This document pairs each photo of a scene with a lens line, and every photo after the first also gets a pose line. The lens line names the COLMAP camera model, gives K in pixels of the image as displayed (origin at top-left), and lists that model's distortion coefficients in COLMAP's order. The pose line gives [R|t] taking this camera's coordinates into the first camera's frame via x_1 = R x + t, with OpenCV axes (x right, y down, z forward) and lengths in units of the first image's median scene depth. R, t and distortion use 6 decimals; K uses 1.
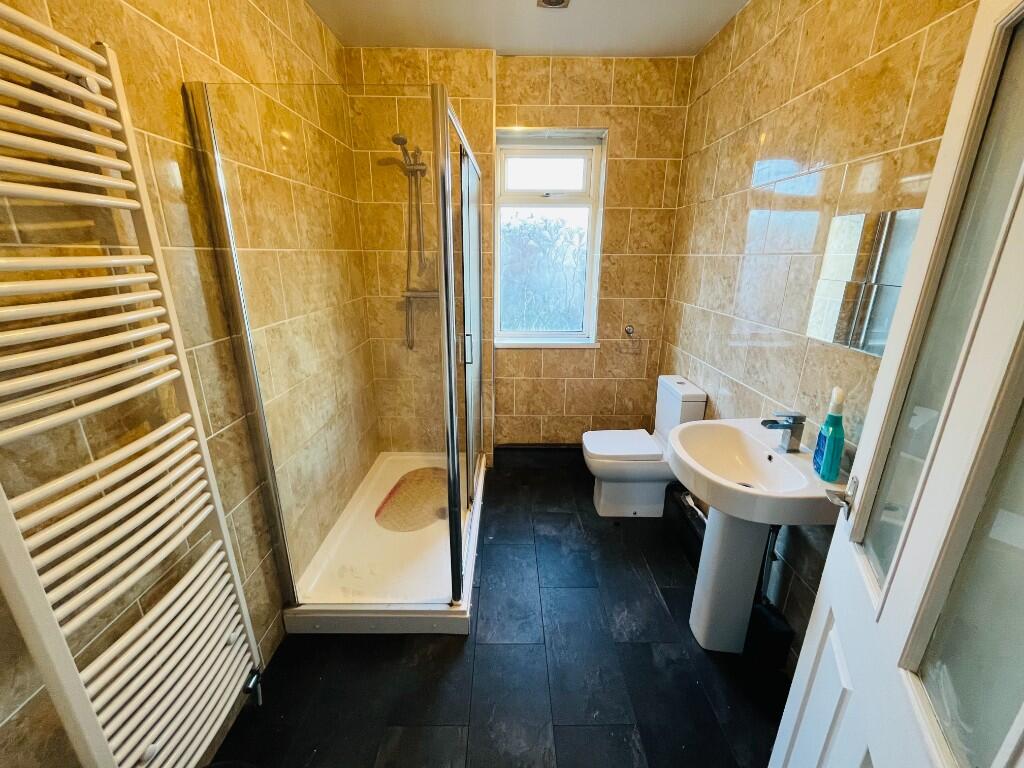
lens RADIAL K [[414.4, 0, 510.0], [0, 414.4, 381.9], [0, 0, 1]] dist [-0.005574, 0.000268]
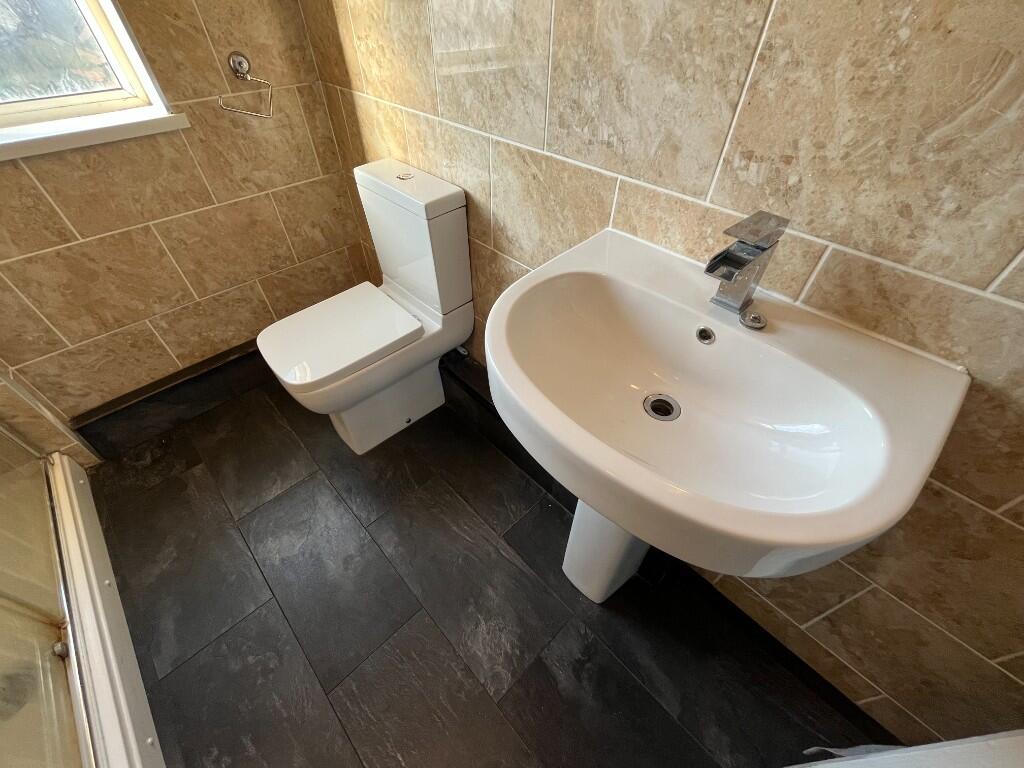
lens RADIAL K [[414.4, 0, 510.0], [0, 414.4, 381.9], [0, 0, 1]] dist [-0.005574, 0.000268]
pose [[0.725855, -0.491295, 0.481419, 0.130402], [0.200739, 0.820724, 0.534897, -0.029649], [-0.657904, -0.291618, 0.694349, 0.446183]]
